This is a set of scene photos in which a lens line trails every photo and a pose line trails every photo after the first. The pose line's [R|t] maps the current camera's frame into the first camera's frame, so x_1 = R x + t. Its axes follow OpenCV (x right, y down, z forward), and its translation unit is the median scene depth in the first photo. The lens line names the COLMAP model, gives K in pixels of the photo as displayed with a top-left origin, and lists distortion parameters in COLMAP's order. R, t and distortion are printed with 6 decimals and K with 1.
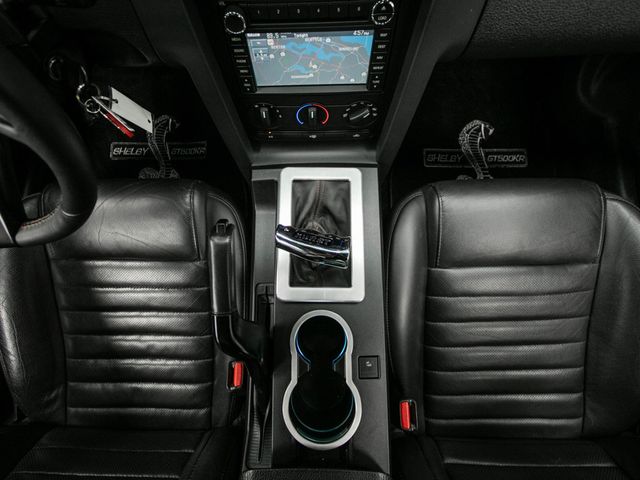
lens RADIAL K [[309.0, 0, 313.1], [0, 309.0, 239.4], [0, 0, 1]] dist [-0.000148, -0.000004]
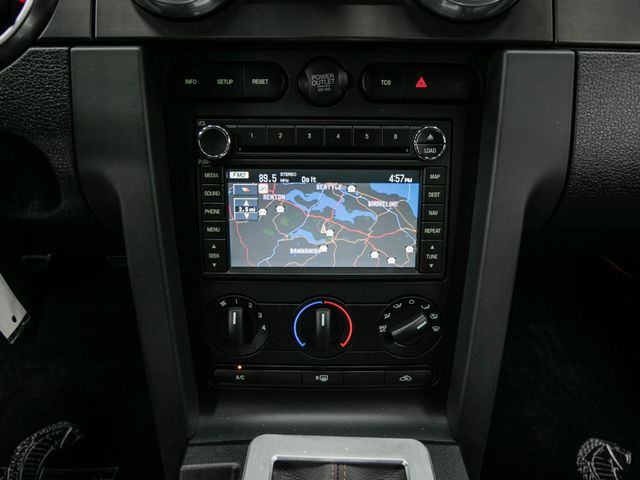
lens RADIAL K [[444.0, 0, 331.1], [0, 444.0, 239.8], [0, 0, 1]] dist [-0.013307, -0.001439]
pose [[0.999316, 0.029311, 0.022546, -0.011062], [0.001112, 0.585616, -0.810588, 0.163364], [-0.036962, 0.810059, 0.585183, 0.470634]]
